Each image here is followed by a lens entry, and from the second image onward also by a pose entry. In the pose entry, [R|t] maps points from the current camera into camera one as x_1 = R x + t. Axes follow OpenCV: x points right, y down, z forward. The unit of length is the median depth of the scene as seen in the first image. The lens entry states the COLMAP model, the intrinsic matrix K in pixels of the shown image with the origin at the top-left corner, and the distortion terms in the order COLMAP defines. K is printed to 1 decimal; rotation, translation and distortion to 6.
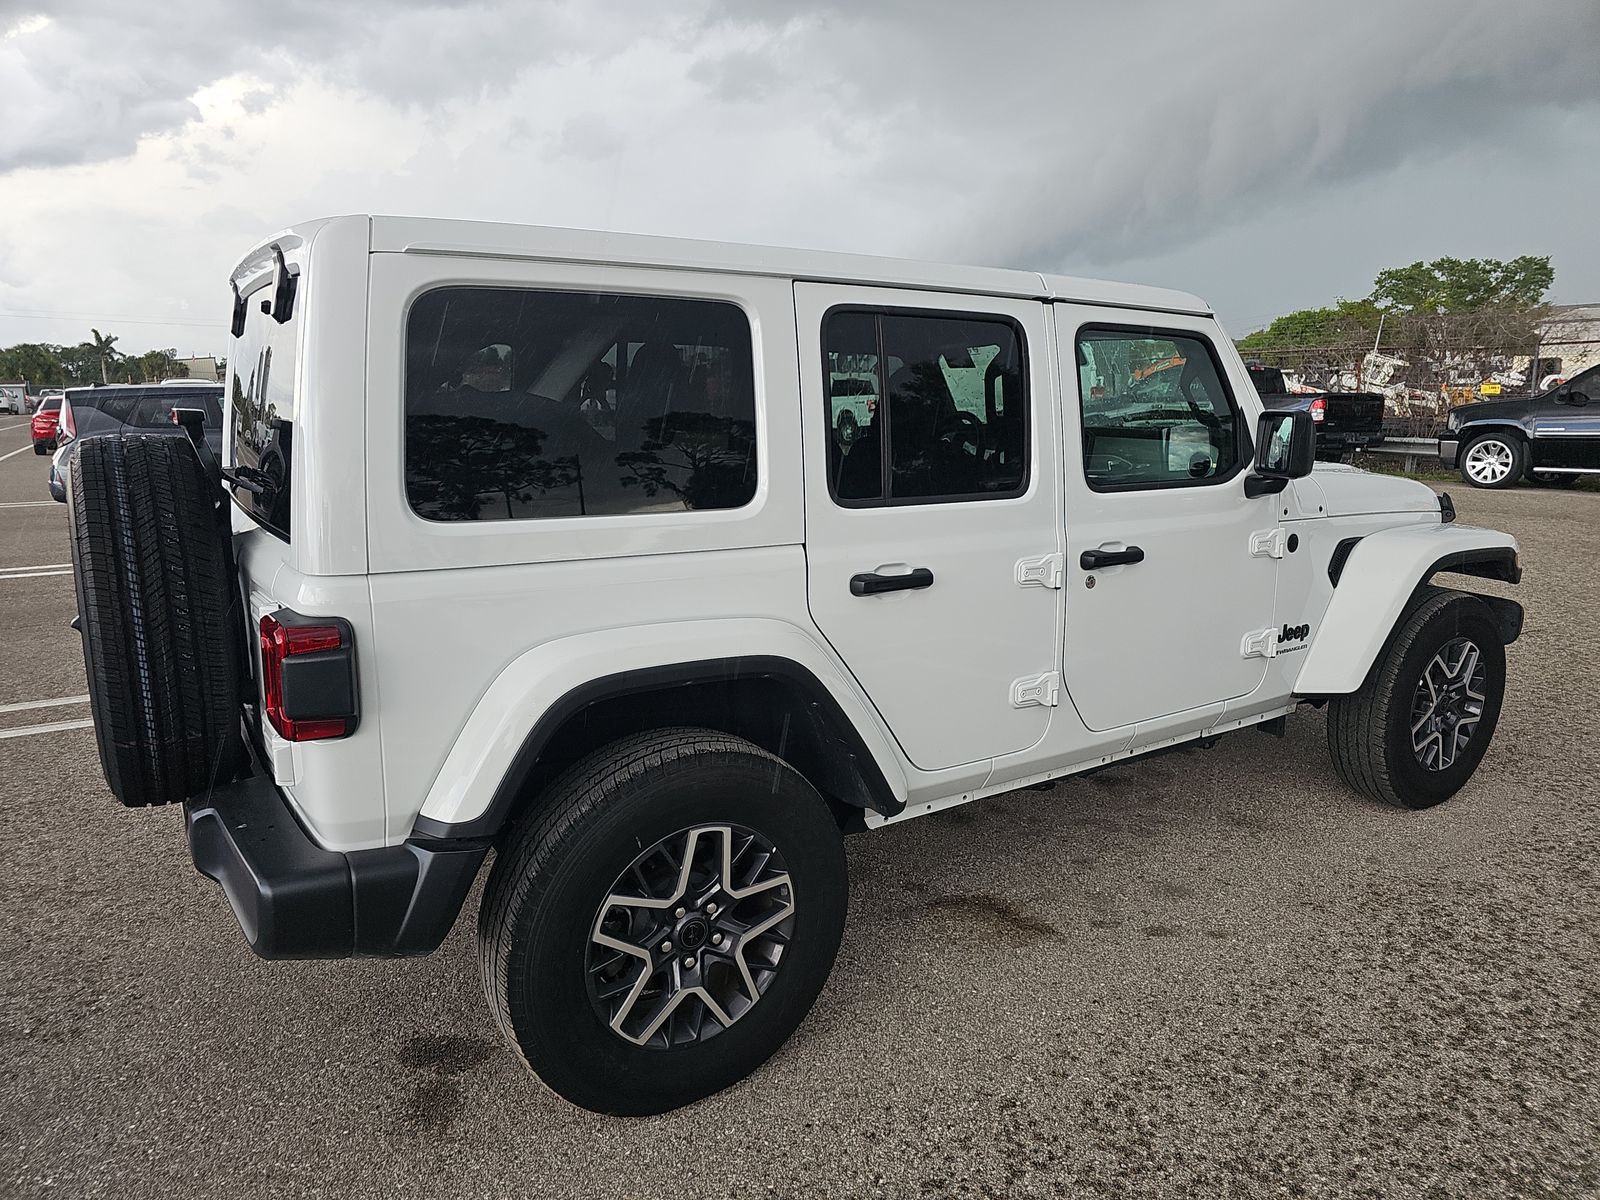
lens RADIAL K [[1083.3, 0, 795.2], [0, 1083.3, 610.7], [0, 0, 1]] dist [0.004254, 0.001407]
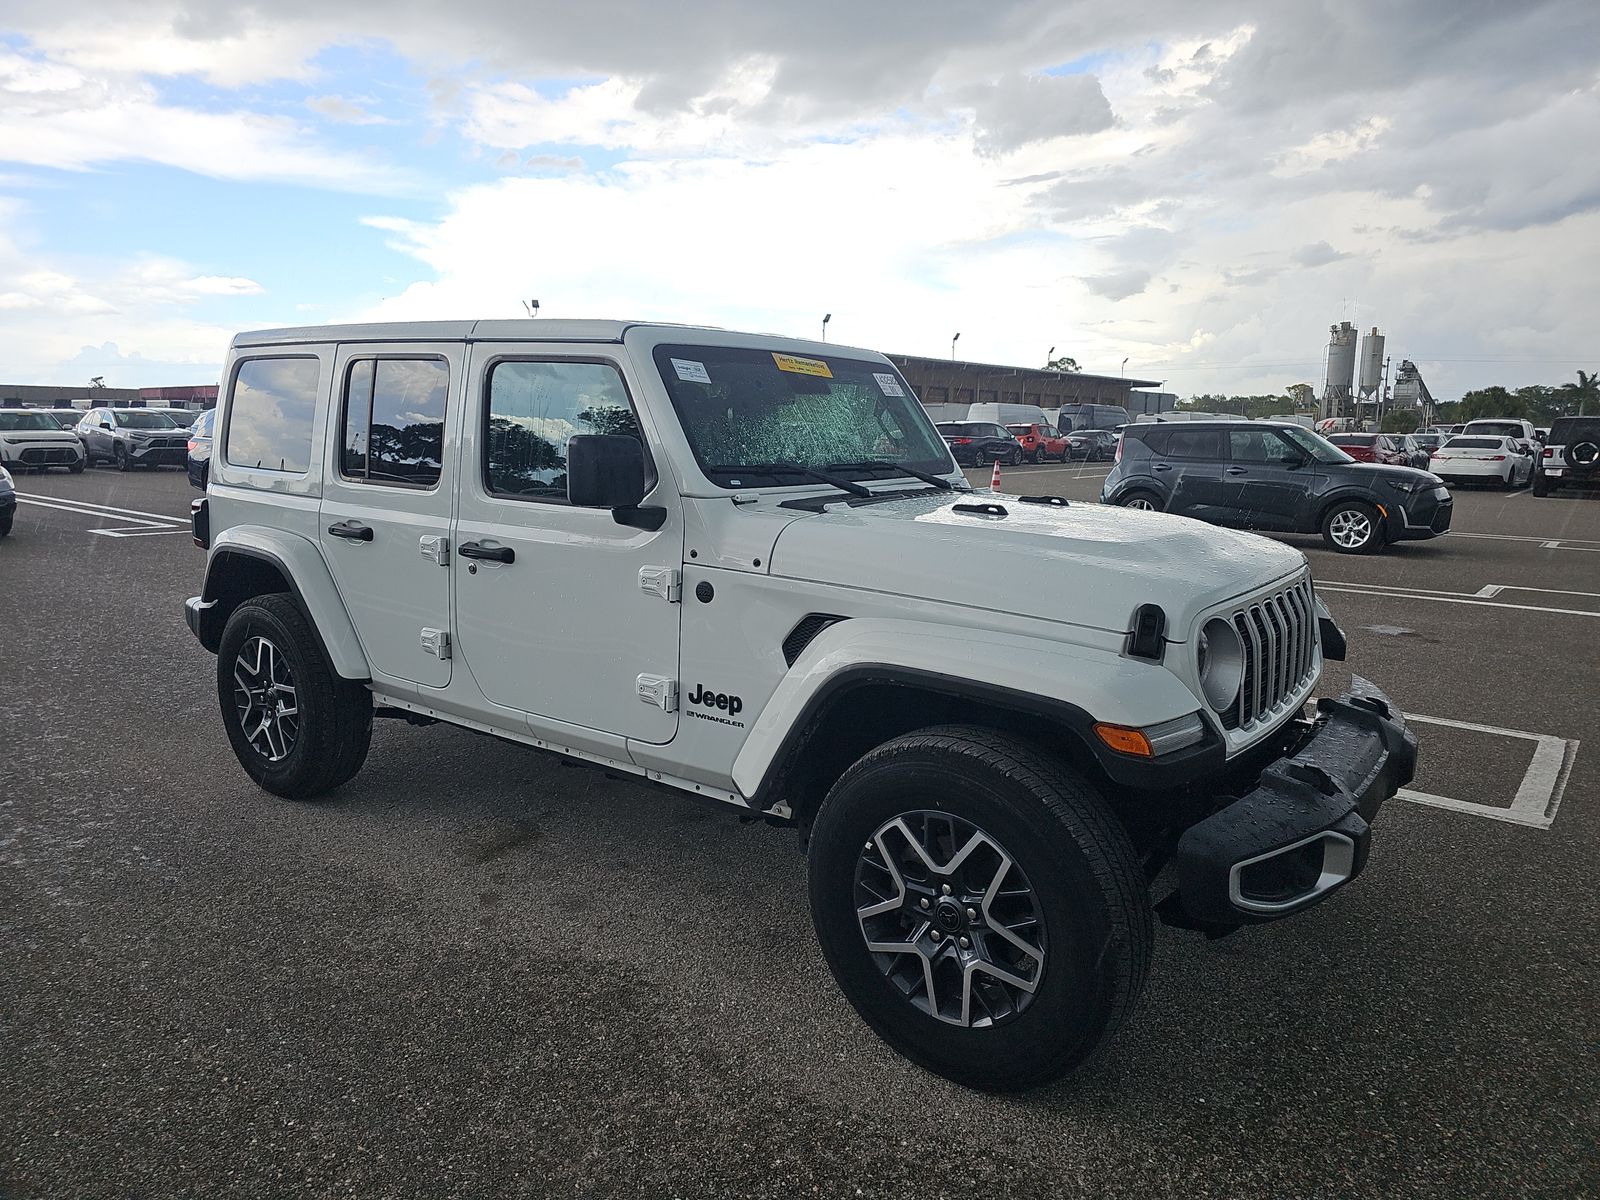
lens RADIAL K [[1079.2, 0, 800.0], [0, 1079.2, 600.0], [0, 0, 1]] dist [0.006871, -0.003025]
pose [[0.320452, 0.152749, -0.934868, 1.447632], [-0.196057, 0.976238, 0.092304, -0.167271], [0.926754, 0.153709, 0.342785, 0.887285]]
